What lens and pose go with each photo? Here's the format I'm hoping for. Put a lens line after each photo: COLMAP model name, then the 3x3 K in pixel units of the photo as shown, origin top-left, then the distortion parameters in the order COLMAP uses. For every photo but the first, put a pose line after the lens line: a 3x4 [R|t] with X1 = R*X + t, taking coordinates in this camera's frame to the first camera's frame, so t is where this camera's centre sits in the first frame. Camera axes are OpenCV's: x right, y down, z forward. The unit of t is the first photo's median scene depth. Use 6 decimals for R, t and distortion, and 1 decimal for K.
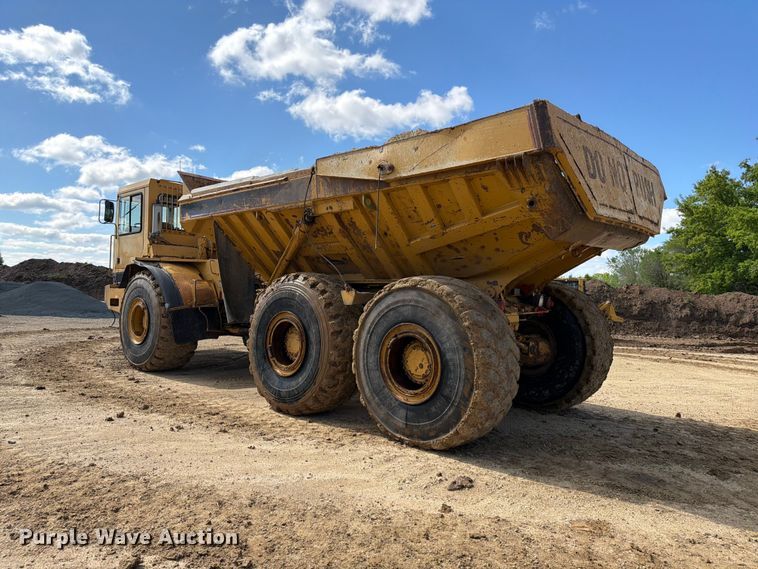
lens RADIAL K [[529.3, 0, 379.0], [0, 529.3, 284.5], [0, 0, 1]] dist [0.122080, -0.240195]
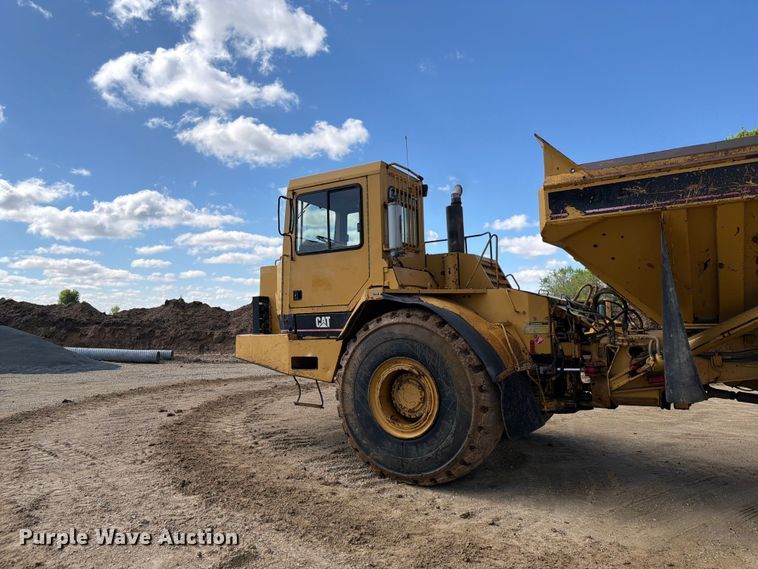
lens RADIAL K [[522.7, 0, 379.0], [0, 522.7, 284.5], [0, 0, 1]] dist [0.067627, -0.090412]
pose [[0.981929, -0.023907, 0.187733, -0.936091], [0.032826, 0.998468, -0.044543, -0.048490], [-0.186381, 0.049900, 0.981210, 0.714002]]
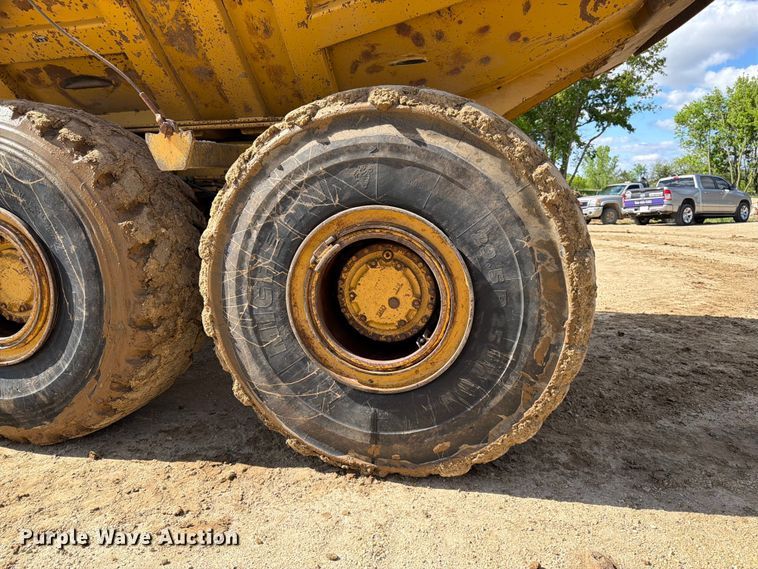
lens RADIAL K [[541.4, 0, 368.7], [0, 541.4, 281.4], [0, 0, 1]] dist [0.049734, -0.063830]
pose [[0.875746, -0.123376, 0.466742, -0.135984], [0.027744, 0.978058, 0.206478, 0.041074], [-0.481975, -0.167873, 0.859953, 0.592748]]
